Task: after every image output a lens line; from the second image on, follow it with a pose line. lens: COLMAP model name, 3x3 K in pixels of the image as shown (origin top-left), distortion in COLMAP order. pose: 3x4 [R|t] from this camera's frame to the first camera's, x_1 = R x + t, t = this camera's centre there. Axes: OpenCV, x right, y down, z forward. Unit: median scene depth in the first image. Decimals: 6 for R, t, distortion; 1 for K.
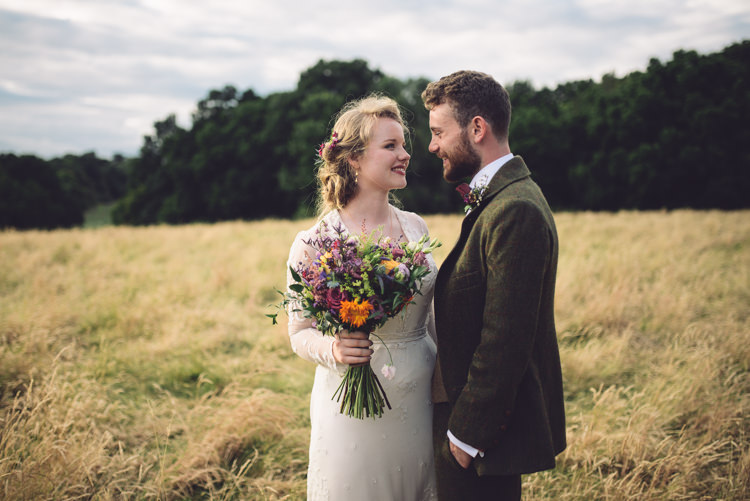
lens RADIAL K [[722.5, 0, 368.2], [0, 722.5, 247.5], [0, 0, 1]] dist [-0.014802, 0.000000]
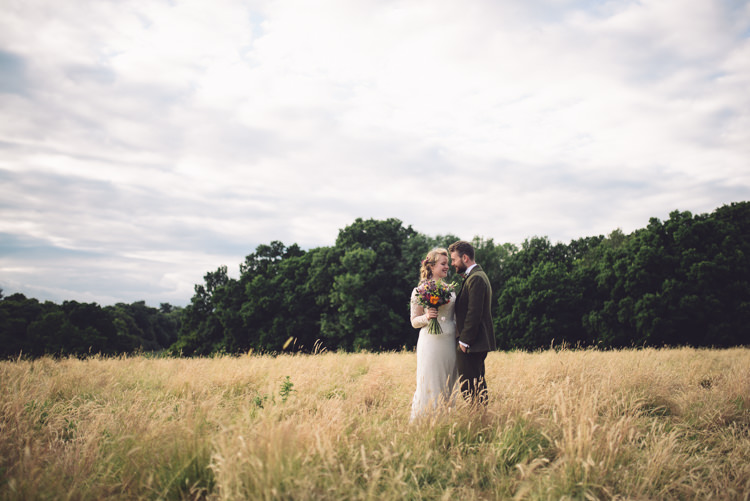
lens RADIAL K [[722.5, 0, 377.0], [0, 722.5, 248.5], [0, 0, 1]] dist [-0.014802, 0.000000]
pose [[0.999723, -0.000111, -0.023546, -0.009587], [-0.004835, 0.977704, -0.209933, 0.025756], [0.023045, 0.209989, 0.977432, -0.117971]]
